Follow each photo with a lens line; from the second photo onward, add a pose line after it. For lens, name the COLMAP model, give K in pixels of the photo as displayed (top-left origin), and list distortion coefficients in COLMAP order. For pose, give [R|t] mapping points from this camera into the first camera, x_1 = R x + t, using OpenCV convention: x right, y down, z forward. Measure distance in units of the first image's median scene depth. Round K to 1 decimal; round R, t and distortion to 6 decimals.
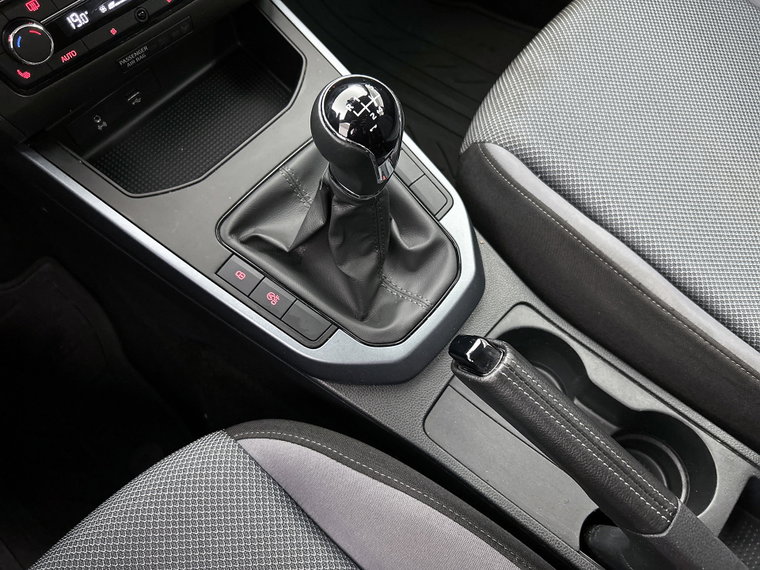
lens RADIAL K [[578.5, 0, 380.0], [0, 578.5, 285.0], [0, 0, 1]] dist [0.045340, -0.003782]
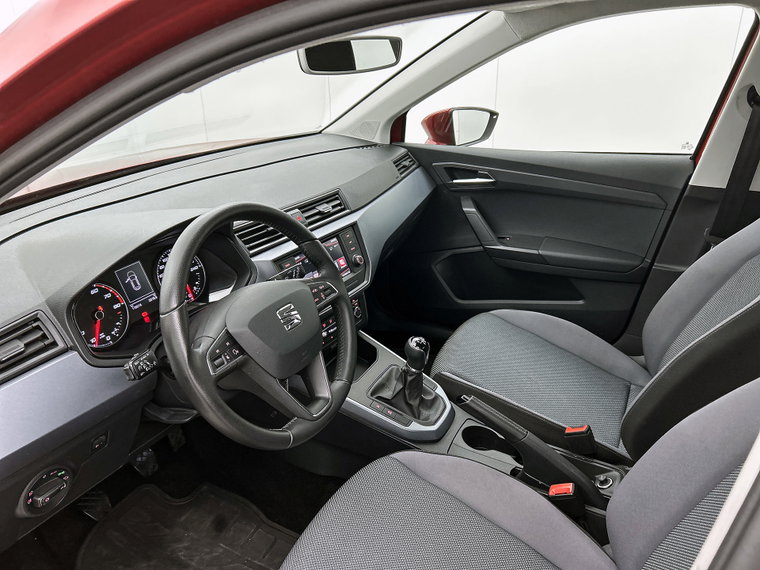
lens RADIAL K [[573.5, 0, 379.7], [0, 573.5, 293.3], [0, 0, 1]] dist [0.002970, -0.002194]
pose [[0.969233, -0.029802, 0.244333, -0.887412], [0.173060, 0.788383, -0.590341, 1.198539], [-0.175035, 0.614463, 0.769284, -1.519247]]
